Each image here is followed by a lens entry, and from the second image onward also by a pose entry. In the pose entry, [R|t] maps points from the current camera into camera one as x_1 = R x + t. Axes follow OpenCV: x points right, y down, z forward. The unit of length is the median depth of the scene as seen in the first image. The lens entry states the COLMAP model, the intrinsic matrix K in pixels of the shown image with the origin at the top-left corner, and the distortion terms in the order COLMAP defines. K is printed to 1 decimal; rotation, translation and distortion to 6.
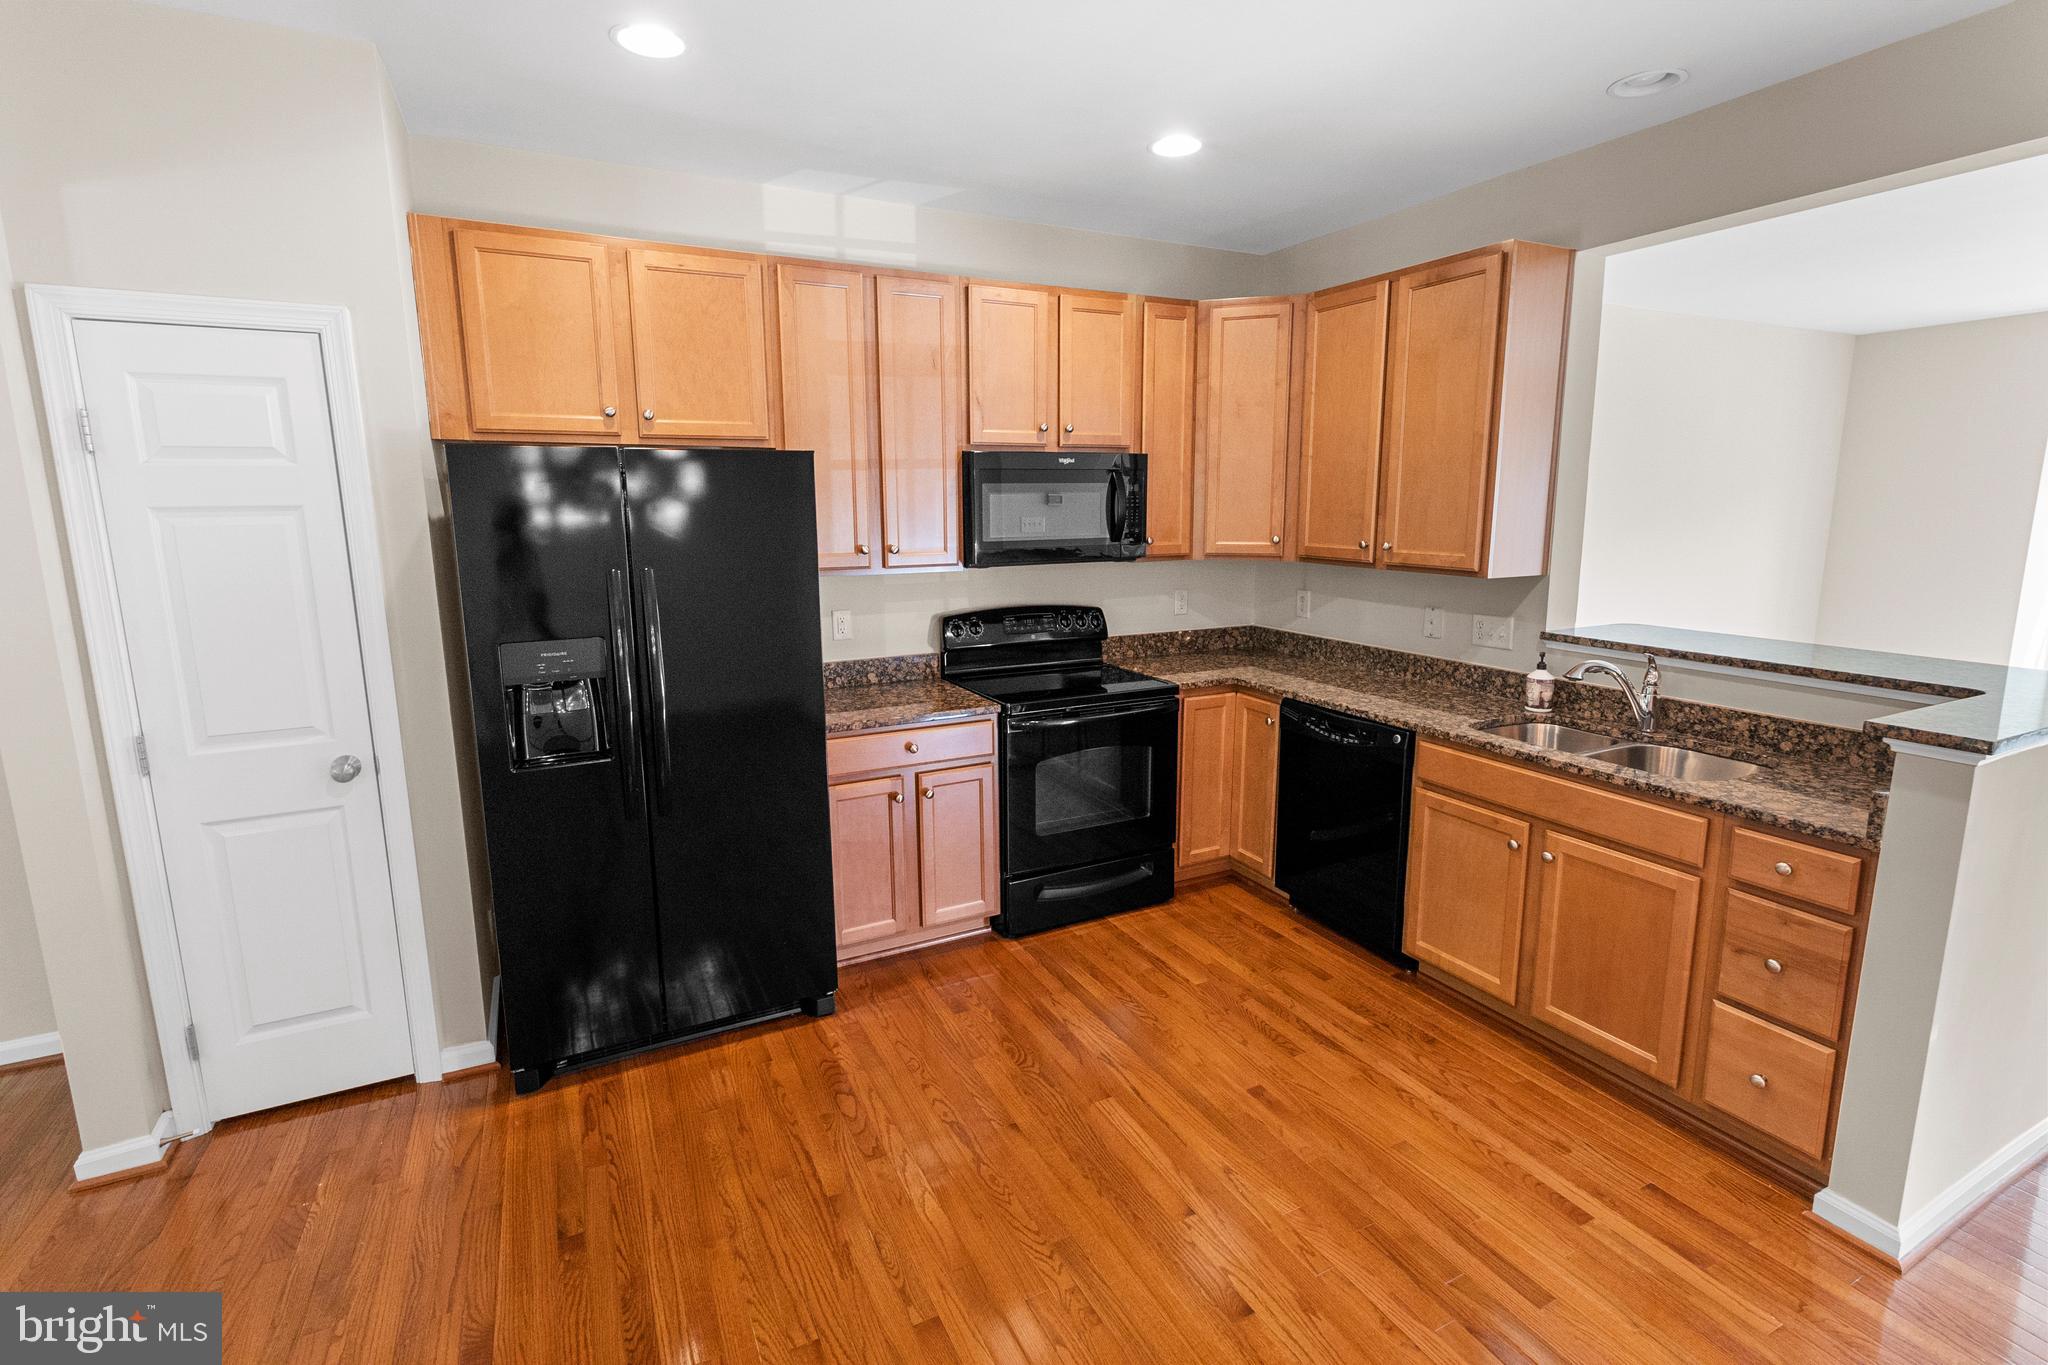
lens RADIAL K [[925.9, 0, 1028.9], [0, 925.9, 669.3], [0, 0, 1]] dist [-0.000892, -0.000178]
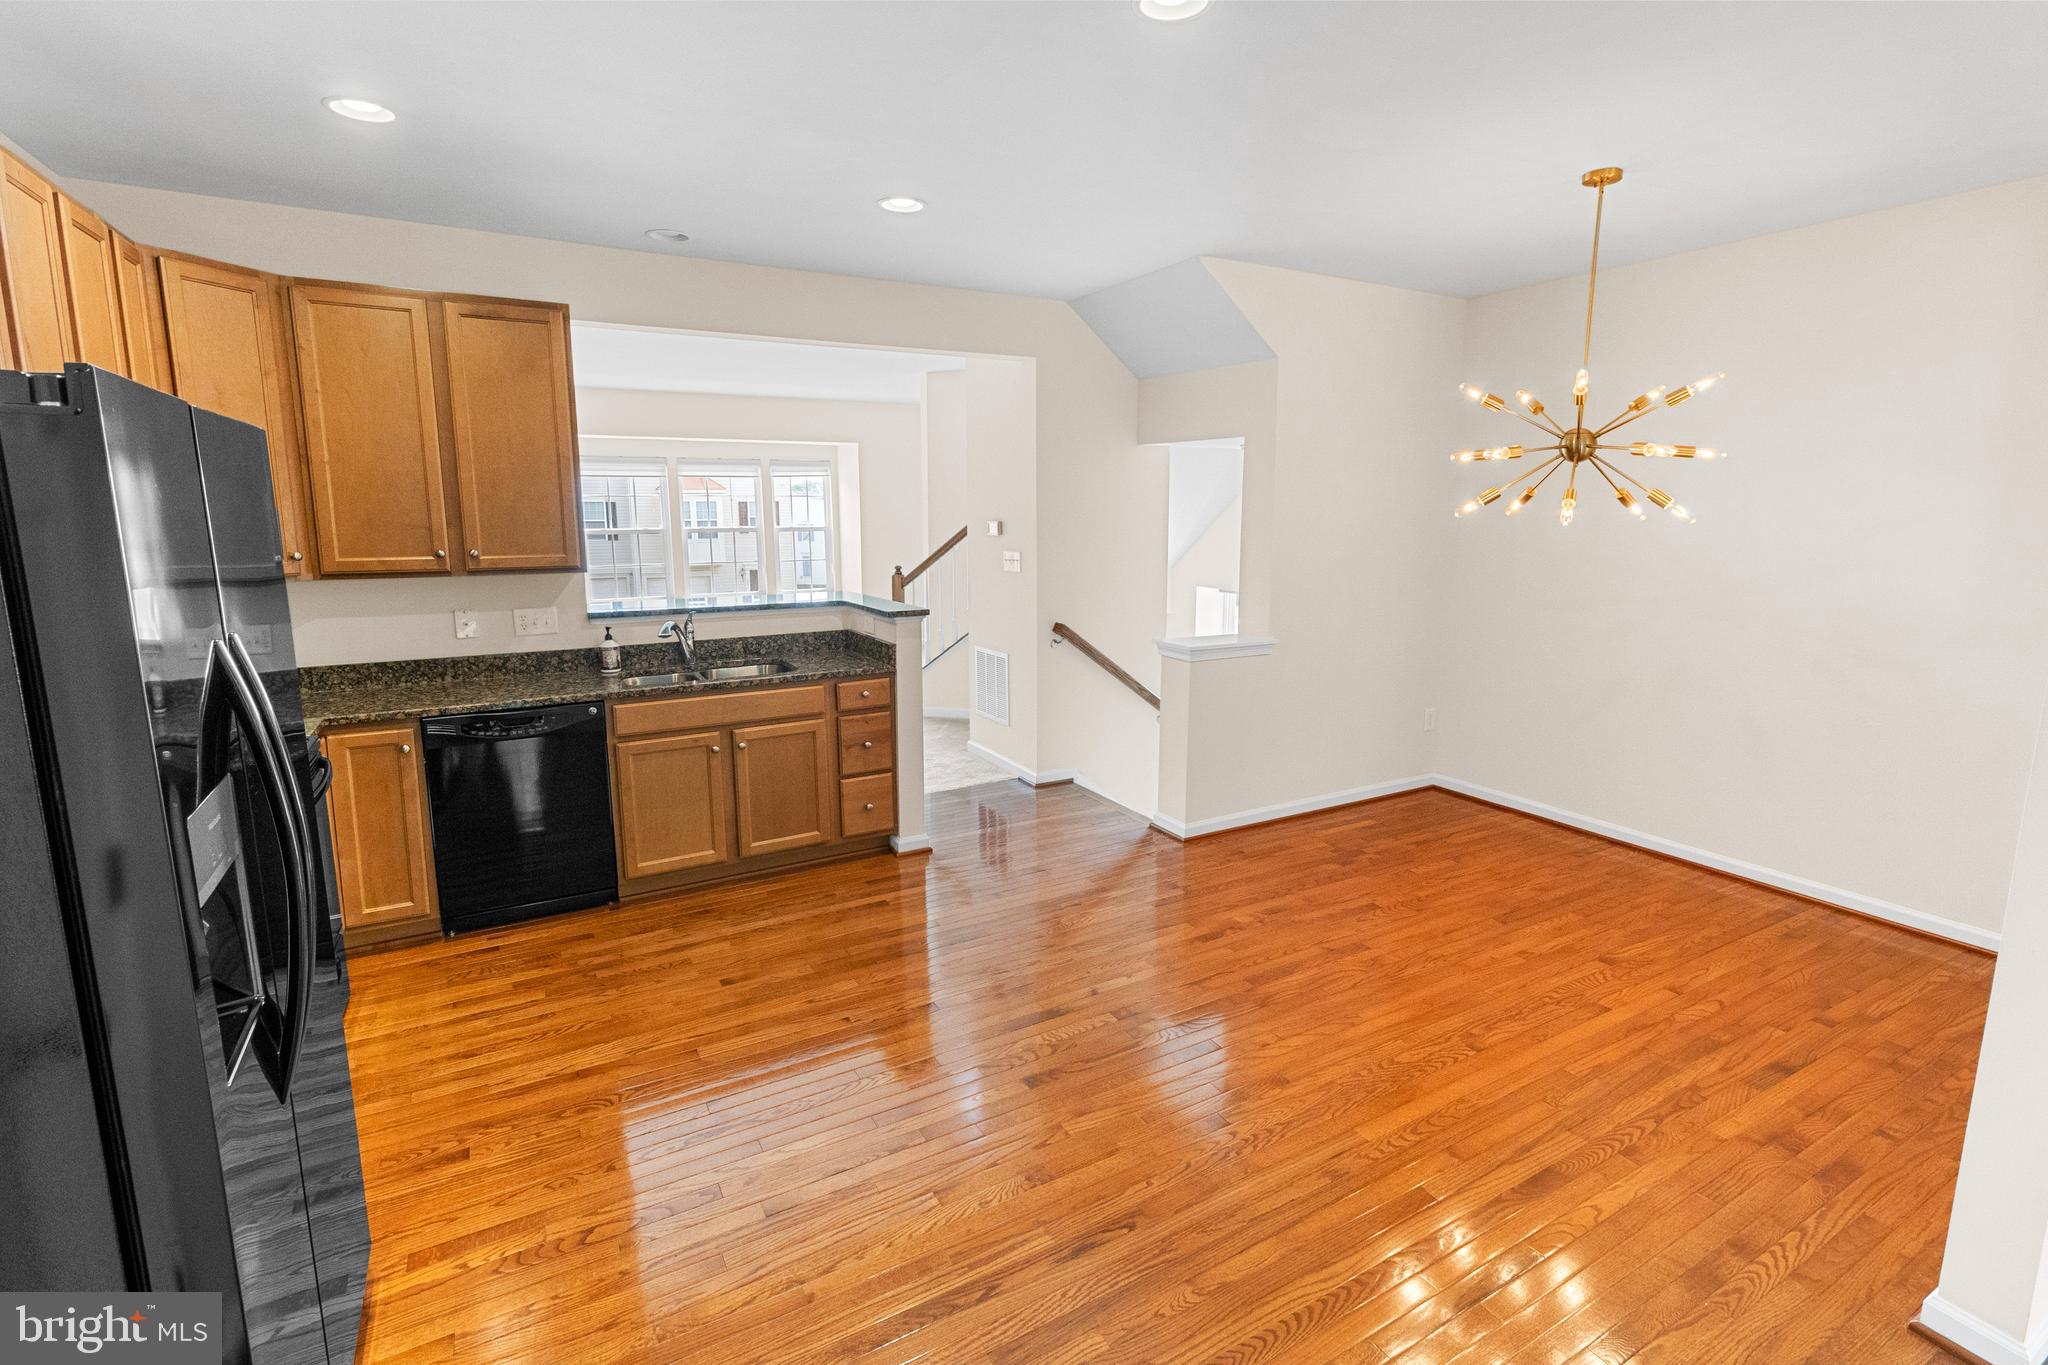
lens RADIAL K [[928.3, 0, 1024.0], [0, 928.3, 682.5], [0, 0, 1]] dist [-0.002820, -0.000467]
pose [[-0.035269, -0.182507, 0.982572, -0.790558], [0.181161, 0.965727, 0.185881, -0.081817], [-0.982821, 0.184560, -0.000997, 0.453081]]
